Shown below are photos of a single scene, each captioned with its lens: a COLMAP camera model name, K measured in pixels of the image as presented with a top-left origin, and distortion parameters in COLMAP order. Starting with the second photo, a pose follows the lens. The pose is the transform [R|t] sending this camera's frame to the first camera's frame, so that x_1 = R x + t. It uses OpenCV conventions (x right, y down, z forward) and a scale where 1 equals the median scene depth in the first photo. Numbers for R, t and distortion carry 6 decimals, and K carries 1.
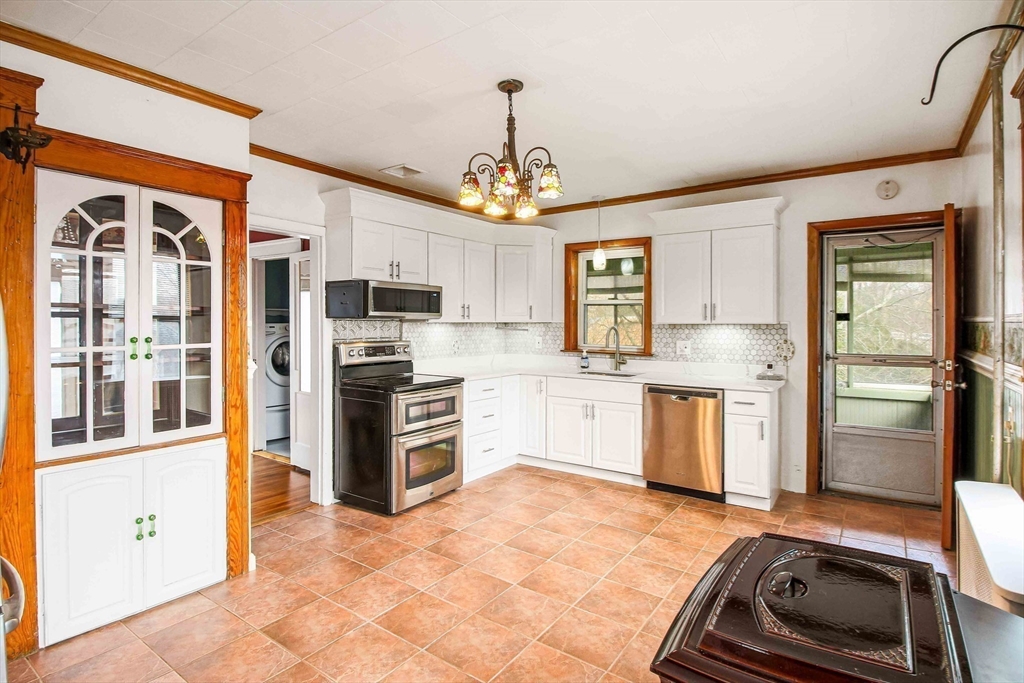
lens RADIAL K [[524.5, 0, 508.1], [0, 524.5, 319.5], [0, 0, 1]] dist [-0.003782, -0.001782]
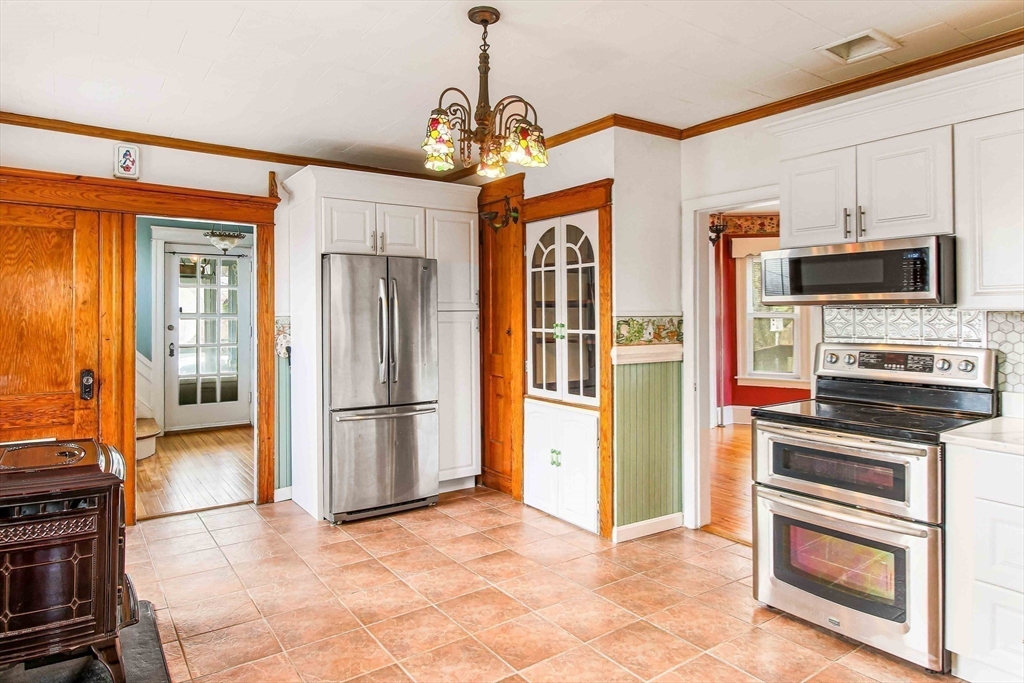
lens RADIAL K [[626.1, 0, 510.7], [0, 626.1, 305.8], [0, 0, 1]] dist [-0.001206, -0.000181]
pose [[-0.333181, -0.012912, -0.942774, 0.913700], [0.007911, 0.999833, -0.016490, 0.012220], [0.942830, -0.012953, -0.333023, 1.397452]]
